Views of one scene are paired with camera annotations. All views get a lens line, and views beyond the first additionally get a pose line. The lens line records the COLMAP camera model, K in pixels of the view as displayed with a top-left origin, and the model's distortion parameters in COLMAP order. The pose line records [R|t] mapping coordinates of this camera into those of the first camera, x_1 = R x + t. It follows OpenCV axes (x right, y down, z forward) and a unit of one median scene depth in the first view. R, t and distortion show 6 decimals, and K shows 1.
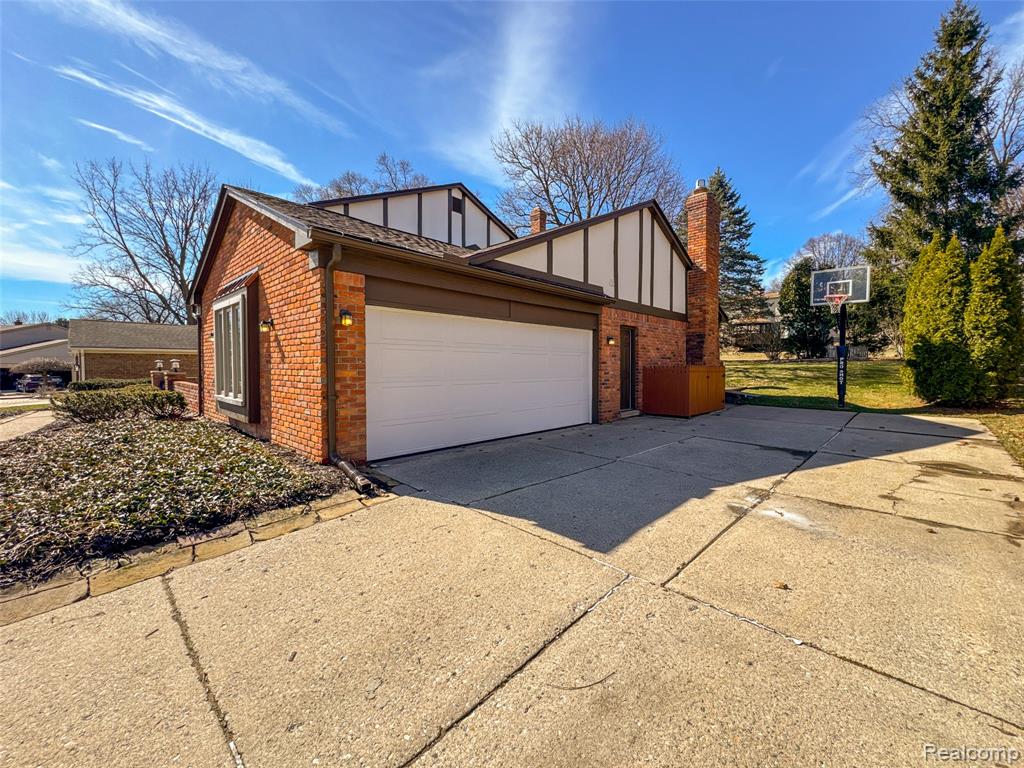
lens RADIAL K [[409.4, 0, 535.8], [0, 409.4, 381.0], [0, 0, 1]] dist [0.034381, 0.001397]
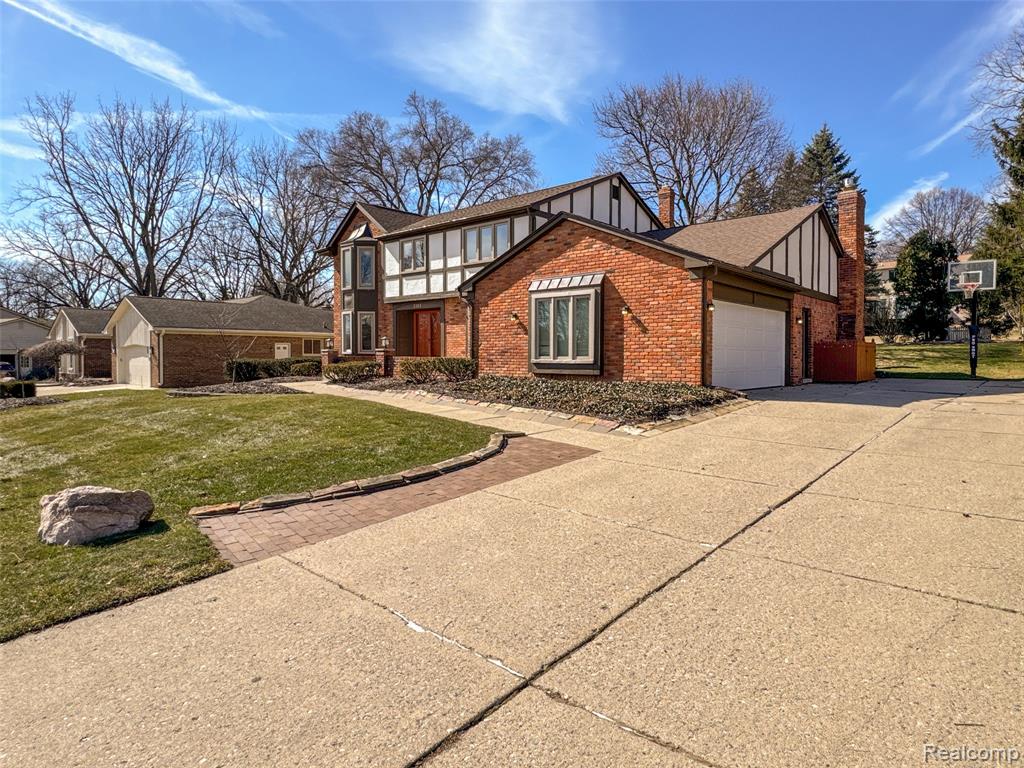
lens RADIAL K [[629.1, 0, 516.0], [0, 629.1, 376.2], [0, 0, 1]] dist [0.014925, 0.006620]
pose [[0.999374, -0.000601, 0.035360, -0.328573], [0.001009, 0.999933, -0.011530, 0.041426], [-0.035351, 0.011558, 0.999308, -0.393553]]
